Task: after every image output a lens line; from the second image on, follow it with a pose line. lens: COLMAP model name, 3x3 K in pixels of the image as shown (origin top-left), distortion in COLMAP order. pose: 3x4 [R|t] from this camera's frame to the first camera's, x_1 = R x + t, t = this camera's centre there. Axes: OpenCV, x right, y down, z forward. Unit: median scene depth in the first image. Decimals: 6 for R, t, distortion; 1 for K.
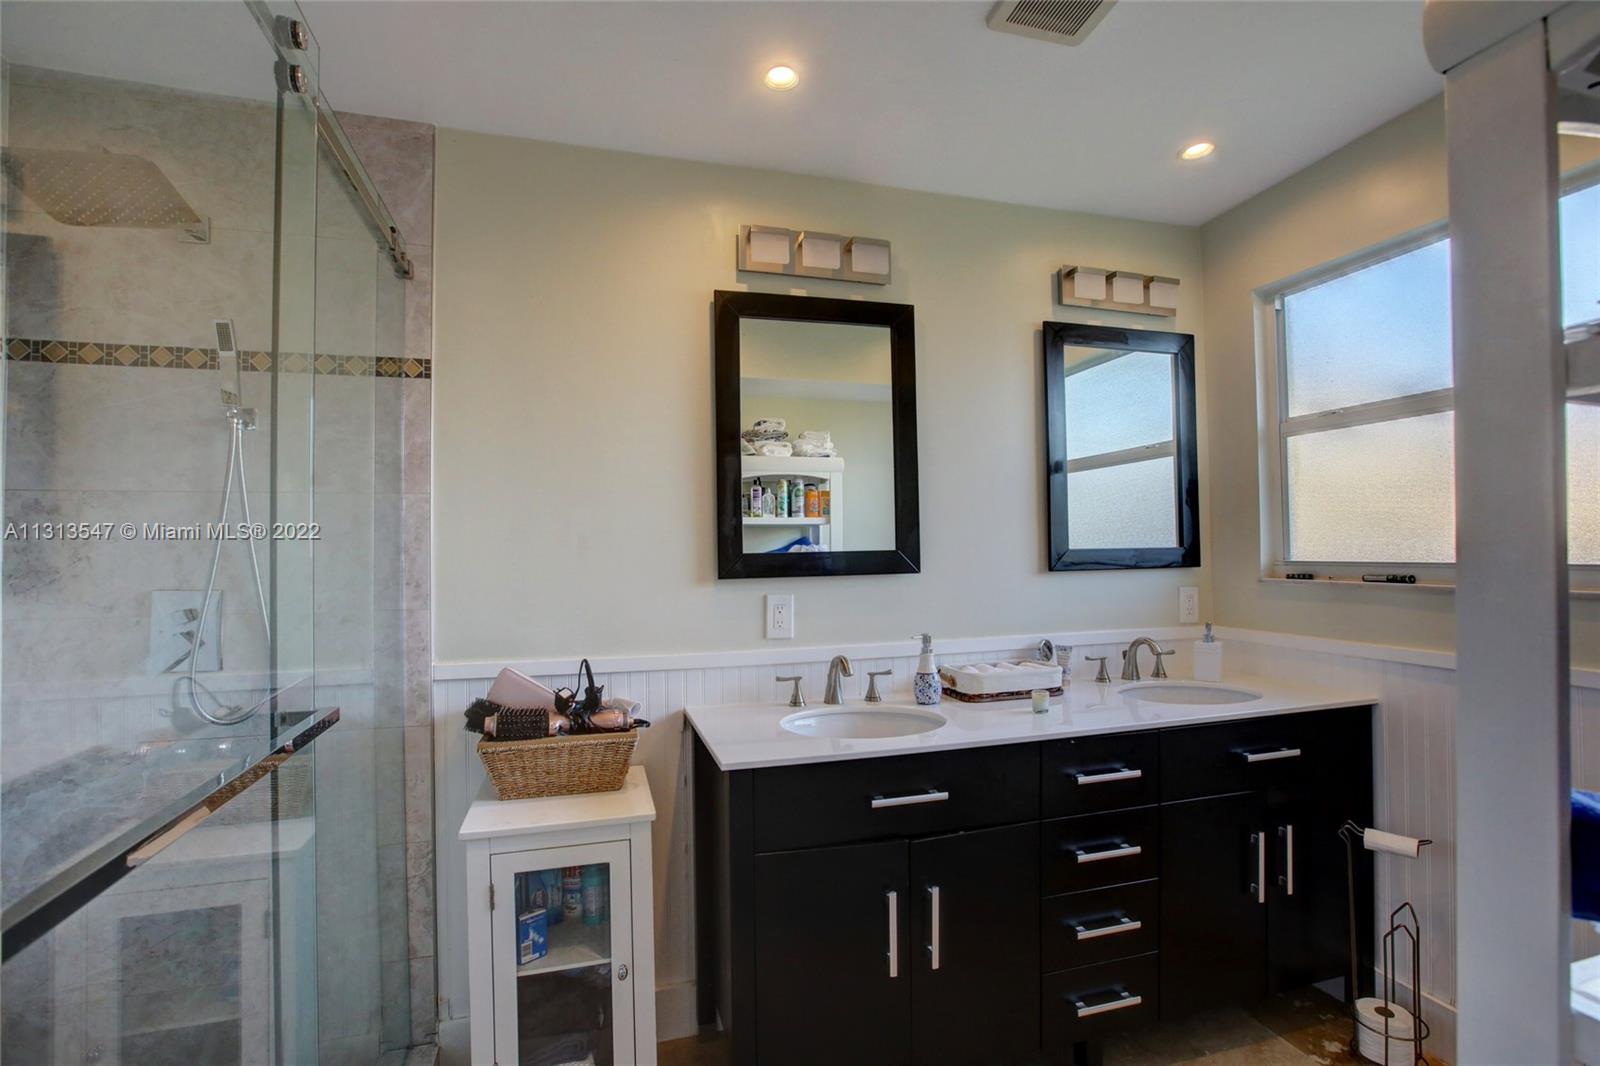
lens RADIAL K [[726.0, 0, 798.2], [0, 726.0, 537.2], [0, 0, 1]] dist [-0.042604, 0.011972]
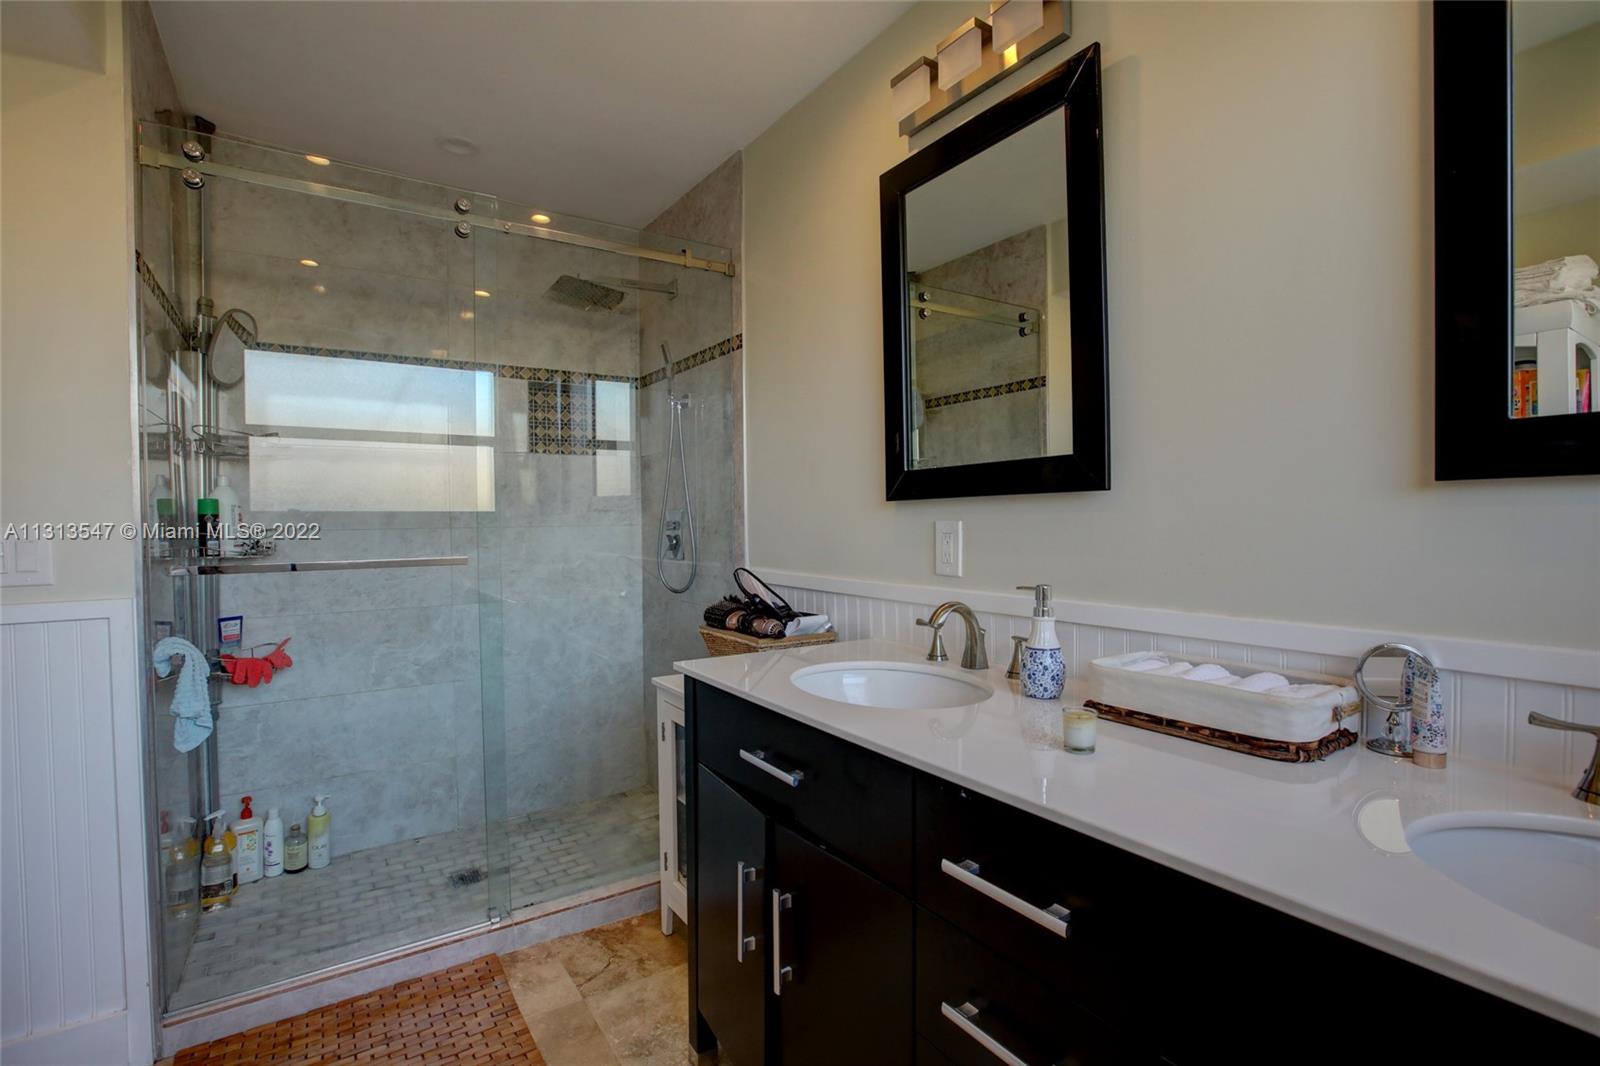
lens RADIAL K [[726.0, 0, 802.5], [0, 726.0, 527.7], [0, 0, 1]] dist [-0.042604, 0.011972]
pose [[0.319109, 0.017635, -0.947554, 0.692123], [0.014905, 0.999610, 0.023624, 0.066922], [0.947601, -0.021661, 0.318721, 0.611137]]
